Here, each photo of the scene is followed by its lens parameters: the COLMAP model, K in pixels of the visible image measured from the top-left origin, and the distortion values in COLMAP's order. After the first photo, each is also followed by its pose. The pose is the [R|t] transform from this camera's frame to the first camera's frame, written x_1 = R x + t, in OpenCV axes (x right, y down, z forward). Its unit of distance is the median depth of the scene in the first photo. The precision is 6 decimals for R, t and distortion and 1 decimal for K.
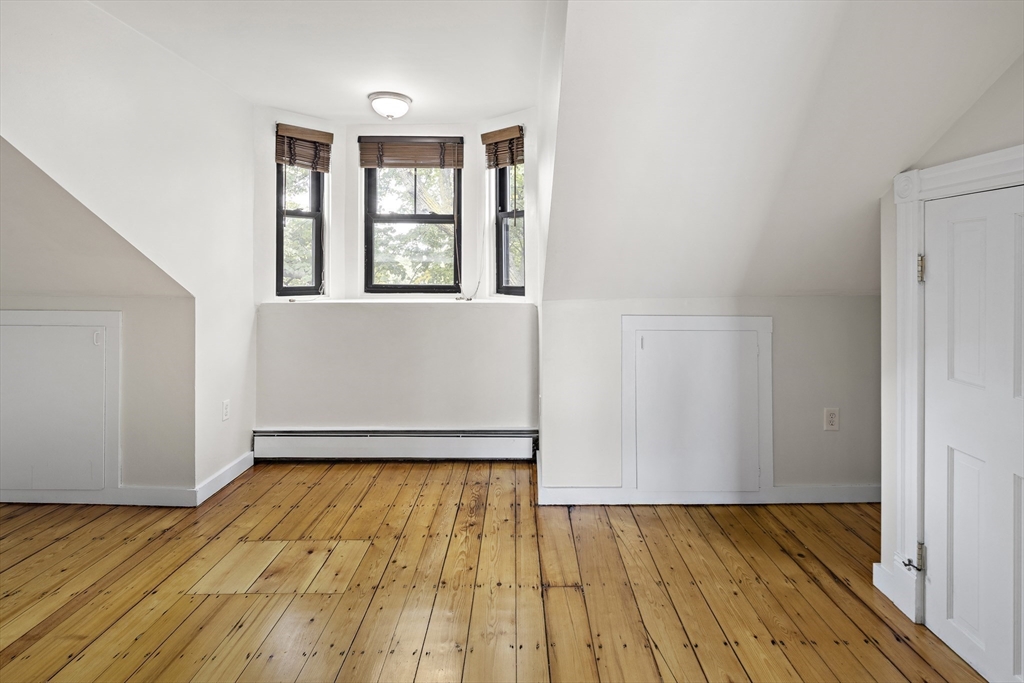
lens RADIAL K [[530.4, 0, 508.8], [0, 530.4, 267.6], [0, 0, 1]] dist [-0.001183, 0.000156]
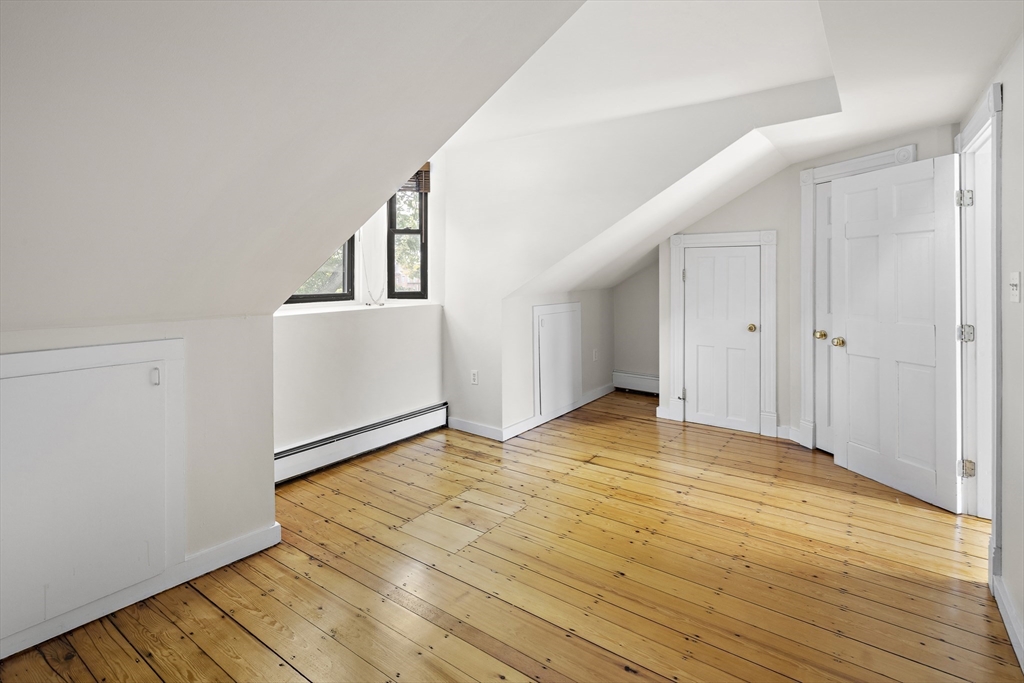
lens RADIAL K [[530.4, 0, 508.8], [0, 530.4, 267.6], [0, 0, 1]] dist [-0.001183, 0.000156]
pose [[0.581972, 0.005008, 0.813193, -1.186930], [0.004309, 0.999948, -0.009242, -0.009527], [-0.813197, 0.008882, 0.581921, 0.161768]]
